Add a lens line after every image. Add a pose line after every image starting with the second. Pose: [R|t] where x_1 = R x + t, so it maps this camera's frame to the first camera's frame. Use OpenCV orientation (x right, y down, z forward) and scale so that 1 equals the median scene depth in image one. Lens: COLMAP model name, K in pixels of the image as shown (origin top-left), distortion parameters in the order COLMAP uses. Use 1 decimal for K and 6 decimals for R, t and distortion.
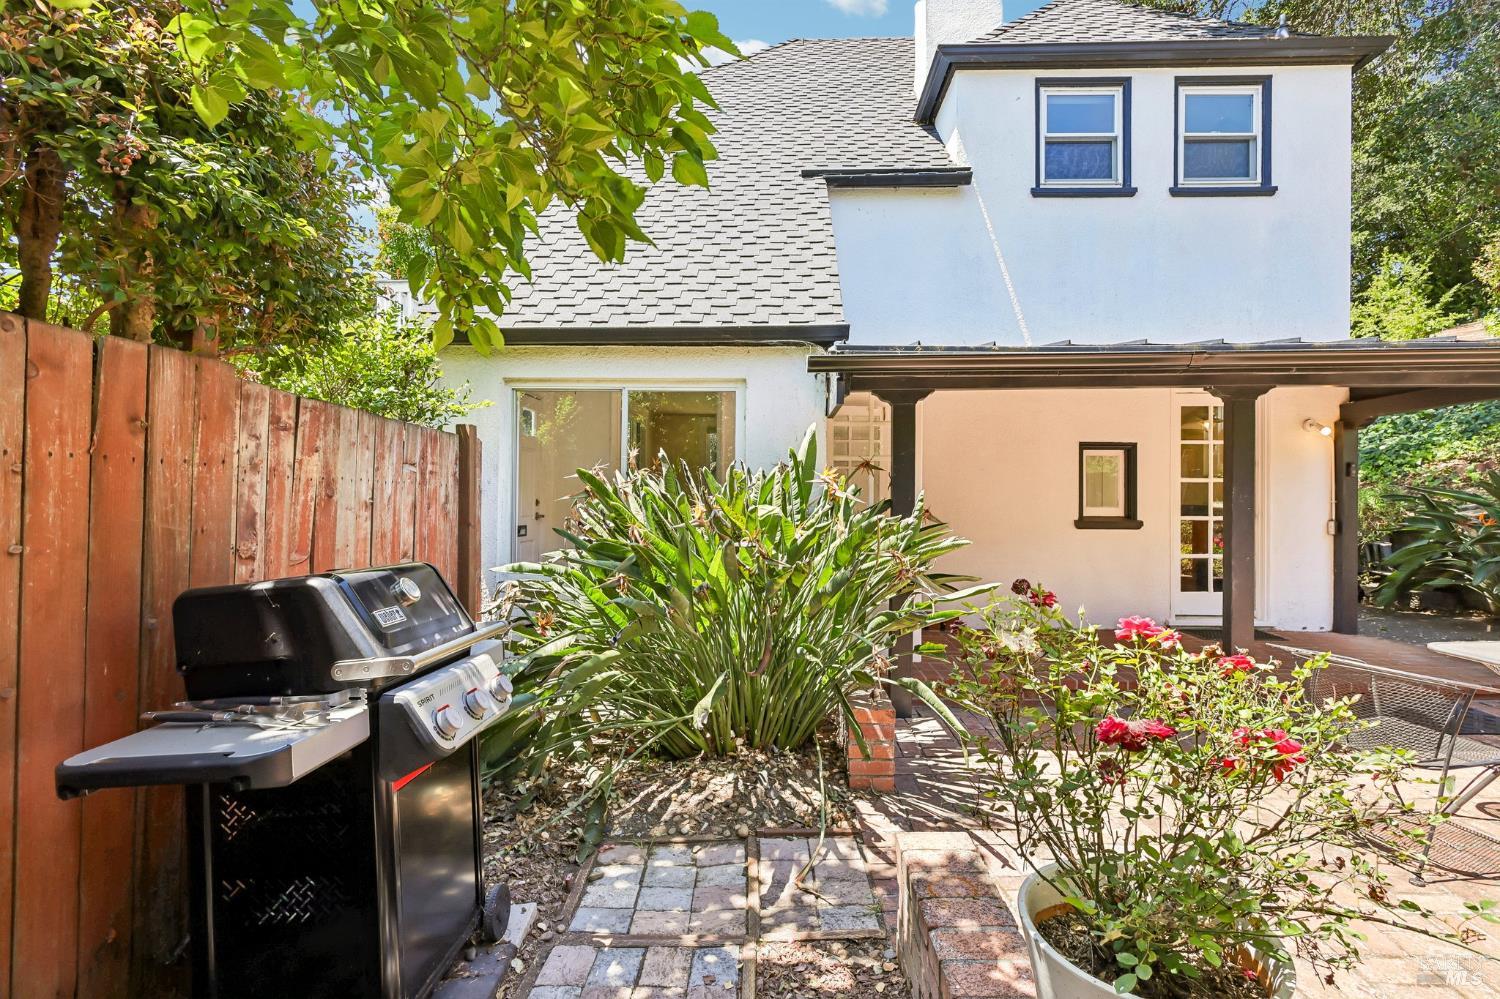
lens RADIAL K [[691.5, 0, 751.5], [0, 691.5, 497.8], [0, 0, 1]] dist [0.000119, 0.000261]
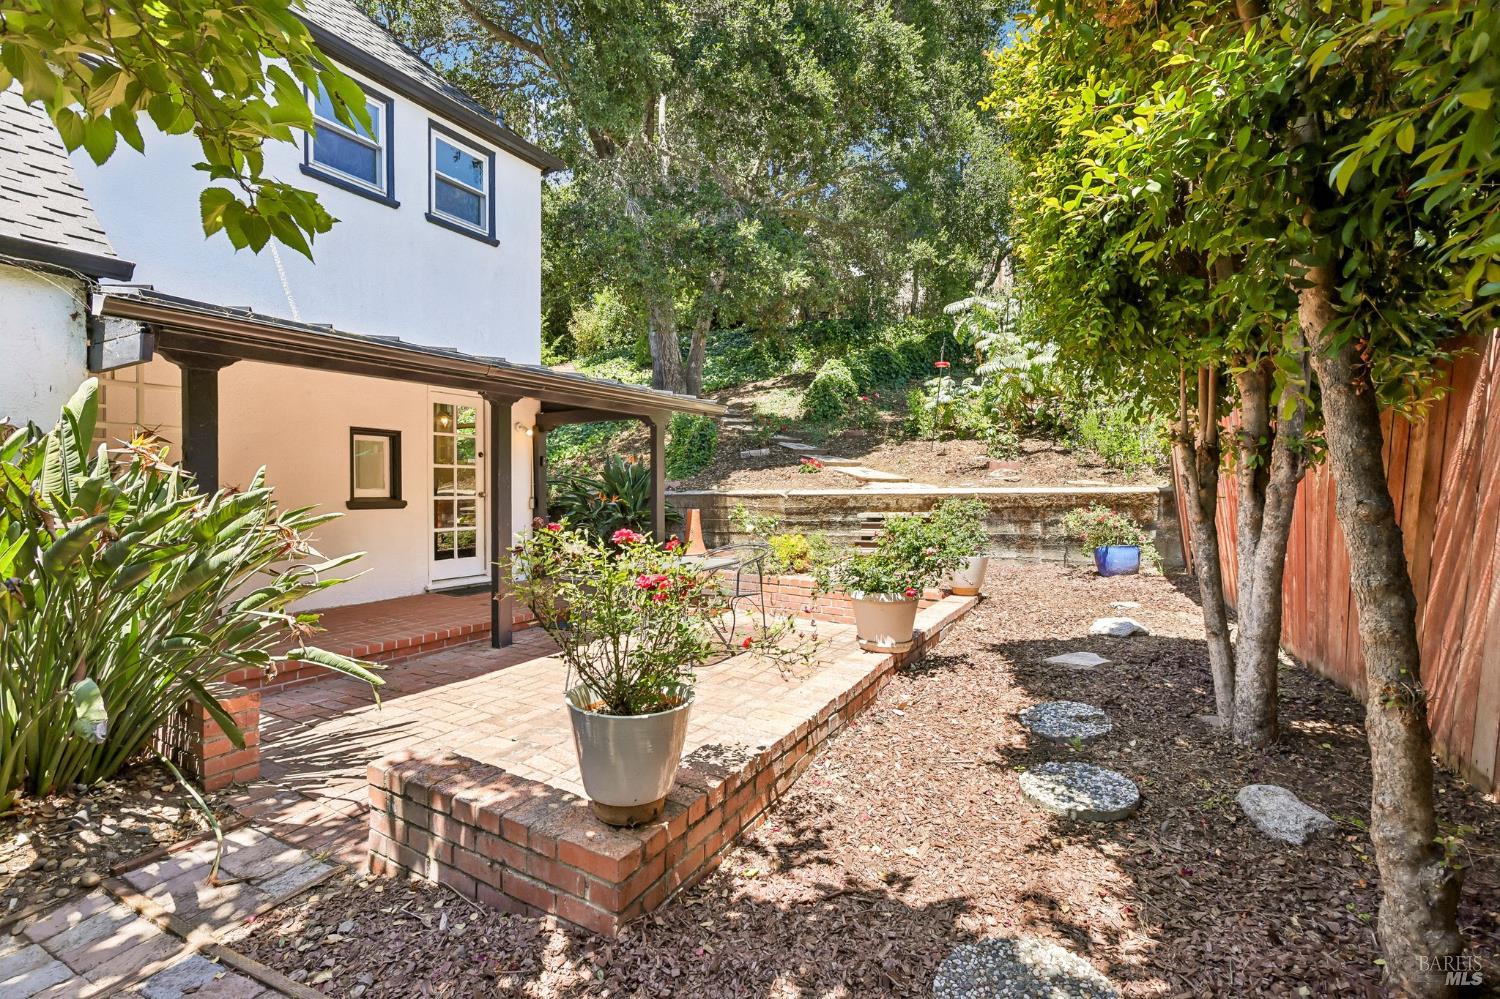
lens RADIAL K [[691.5, 0, 751.5], [0, 691.5, 497.8], [0, 0, 1]] dist [0.000119, 0.000261]
pose [[0.468186, -0.012880, 0.883536, -0.168743], [-0.000604, 0.999889, 0.014896, 0.011327], [-0.883630, -0.007507, 0.468127, -0.027843]]
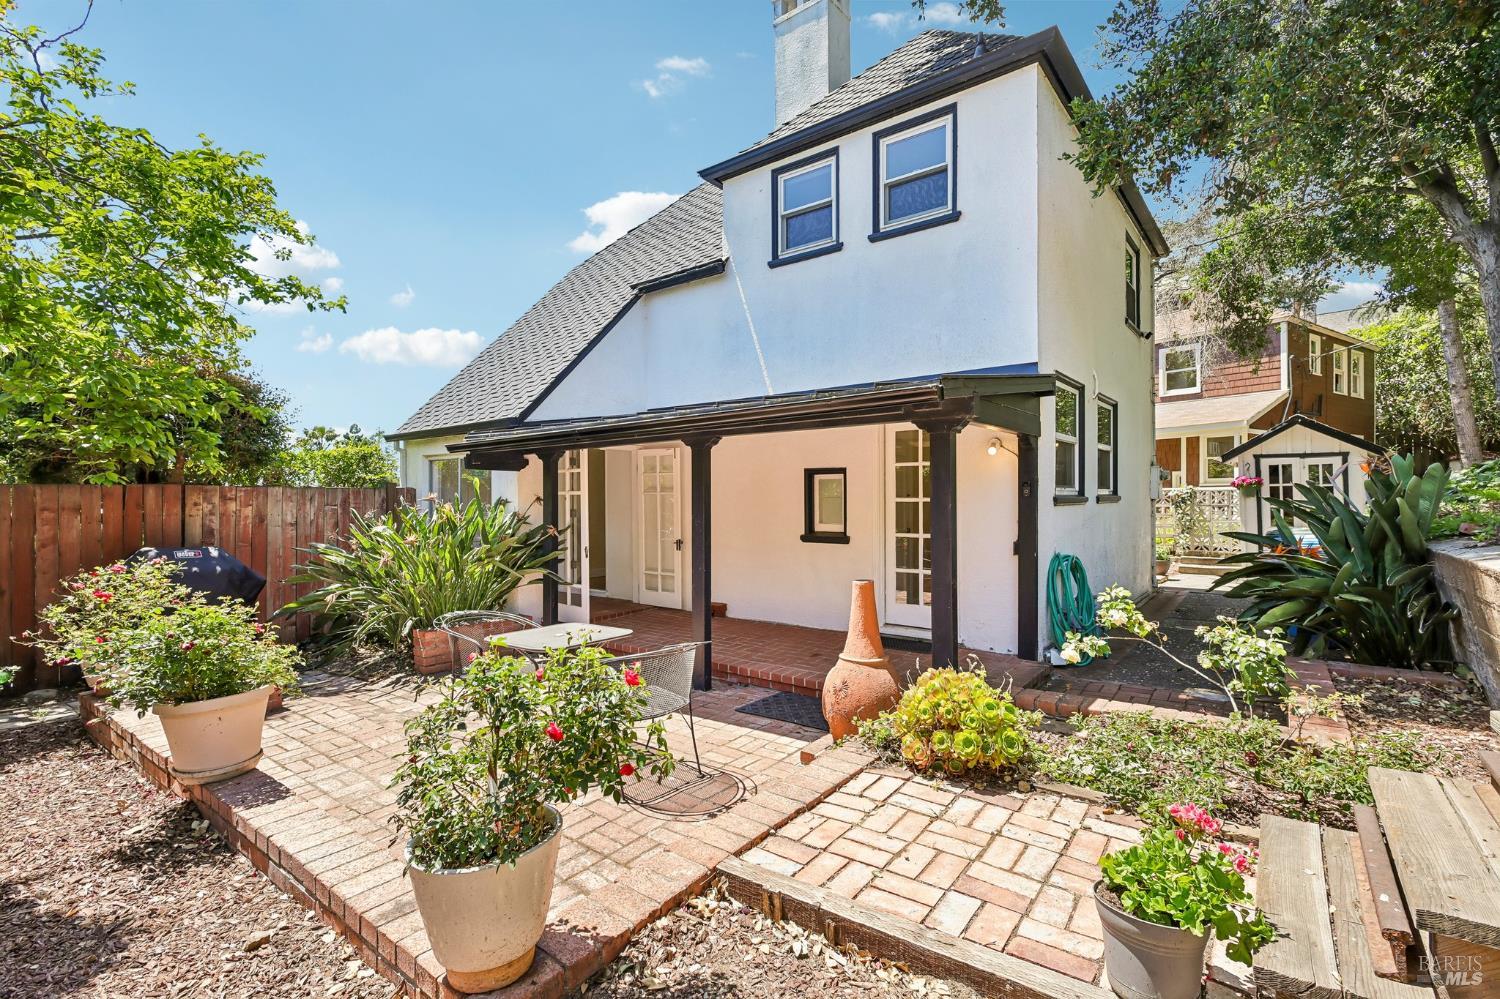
lens RADIAL K [[691.5, 0, 751.5], [0, 691.5, 497.8], [0, 0, 1]] dist [0.000119, 0.000261]
pose [[0.804142, -0.009625, -0.594359, 1.108811], [0.012185, 0.999926, 0.000292, -0.032586], [0.594312, -0.007477, 0.804200, -0.002397]]
